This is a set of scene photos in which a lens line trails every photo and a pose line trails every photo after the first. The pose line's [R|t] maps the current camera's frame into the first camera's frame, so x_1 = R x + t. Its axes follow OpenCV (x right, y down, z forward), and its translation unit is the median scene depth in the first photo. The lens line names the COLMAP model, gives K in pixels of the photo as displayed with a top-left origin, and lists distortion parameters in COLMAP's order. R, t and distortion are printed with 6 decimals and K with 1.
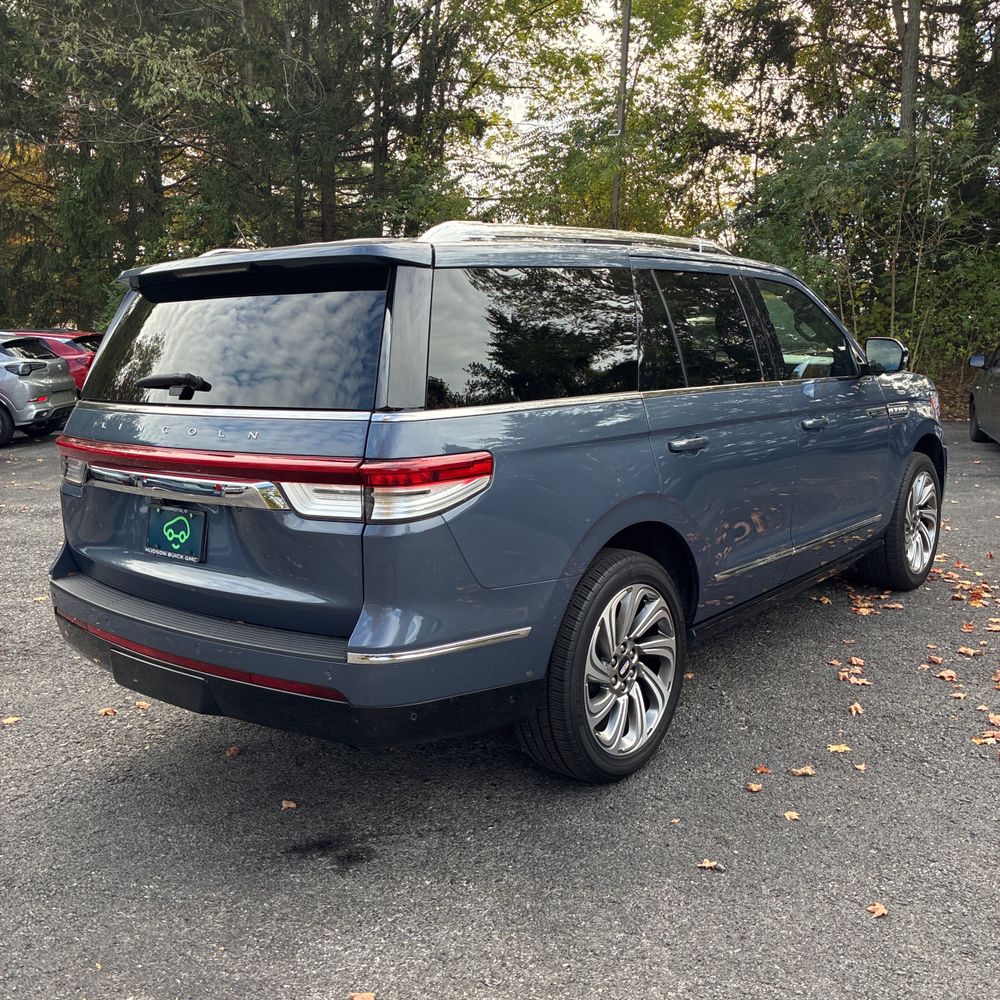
lens RADIAL K [[1057.6, 0, 500.0], [0, 1057.6, 500.0], [0, 0, 1]] dist [0.001447, -0.014987]
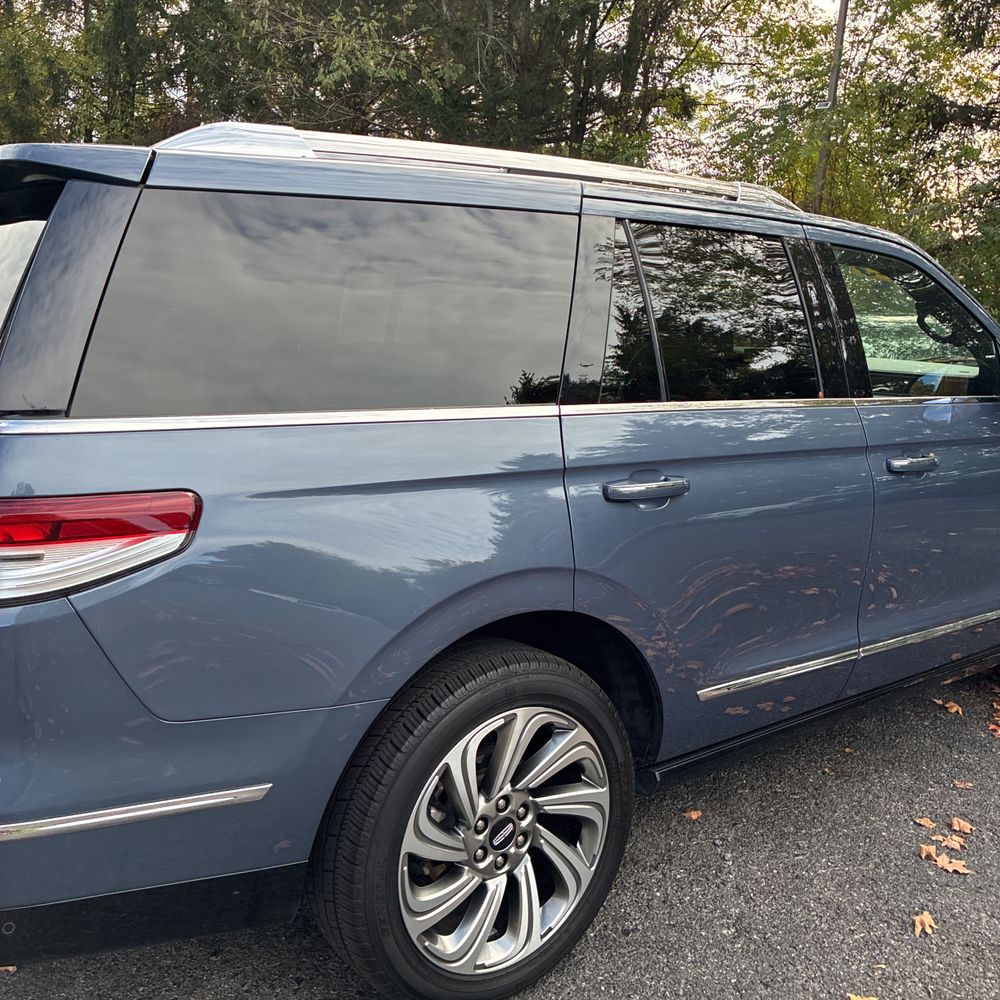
lens RADIAL K [[1035.9, 0, 522.5], [0, 1035.9, 495.1], [0, 0, 1]] dist [-0.002002, 0.028256]
pose [[0.974624, 0.068210, -0.213202, 0.203022], [-0.068316, 0.997640, 0.006883, -0.041484], [0.213168, 0.007857, 0.976984, 0.318204]]
